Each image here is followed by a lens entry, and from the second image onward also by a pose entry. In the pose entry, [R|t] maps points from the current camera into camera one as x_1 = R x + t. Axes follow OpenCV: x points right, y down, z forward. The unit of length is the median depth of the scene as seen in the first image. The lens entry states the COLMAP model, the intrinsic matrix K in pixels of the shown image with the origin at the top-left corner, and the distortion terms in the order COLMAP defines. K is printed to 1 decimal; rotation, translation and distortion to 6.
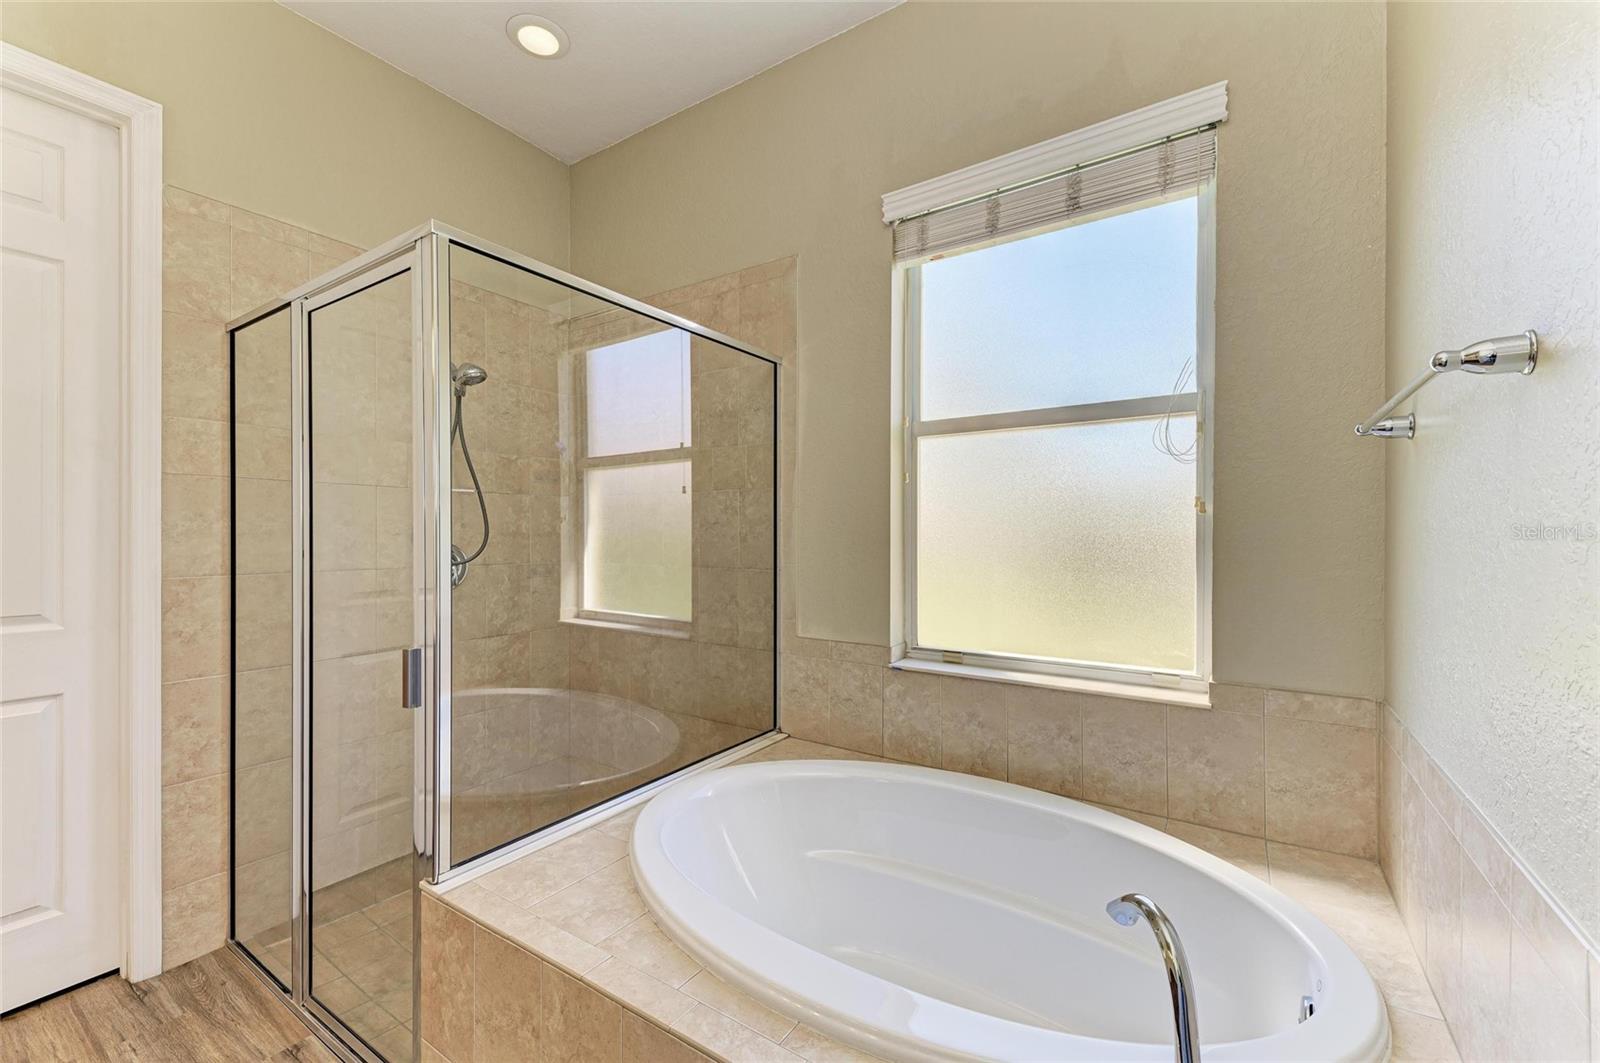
lens RADIAL K [[663.7, 0, 800.0], [0, 663.7, 531.5], [0, 0, 1]] dist [0.001161, 0.000194]
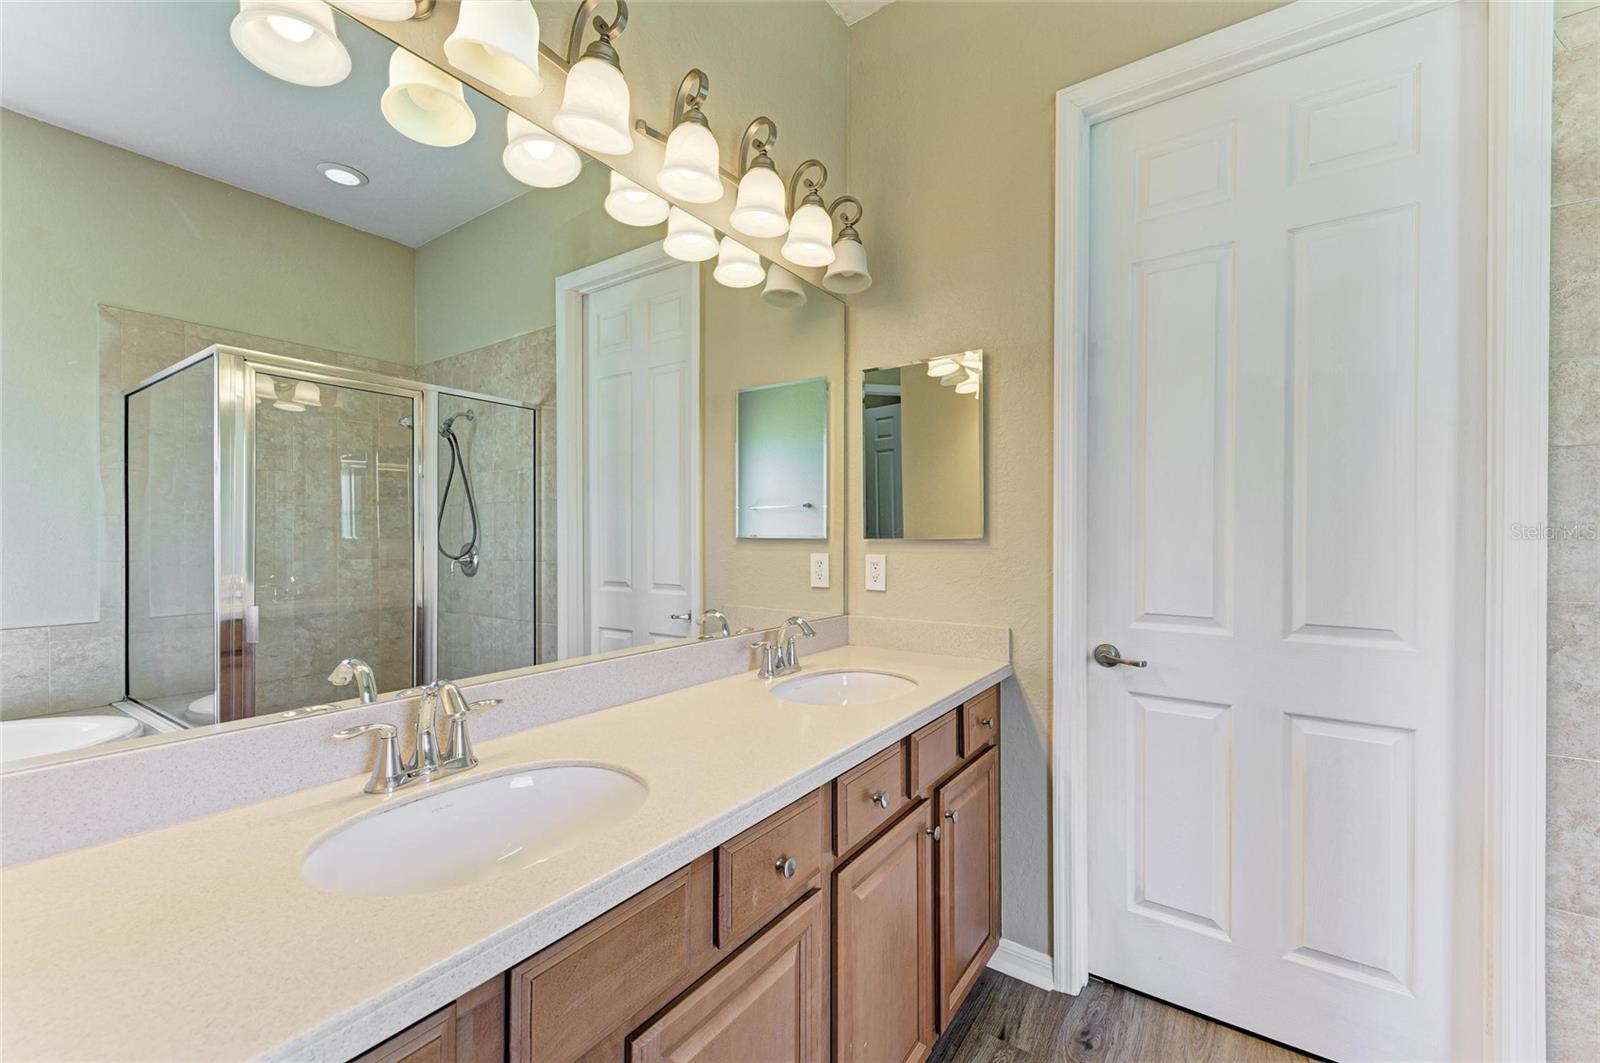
lens RADIAL K [[663.7, 0, 800.0], [0, 663.7, 531.5], [0, 0, 1]] dist [0.001161, 0.000194]
pose [[-0.032038, 0.003288, -0.999481, -0.251318], [-0.002640, 0.999991, 0.003374, -0.000886], [0.999483, 0.002747, -0.032029, 0.252239]]
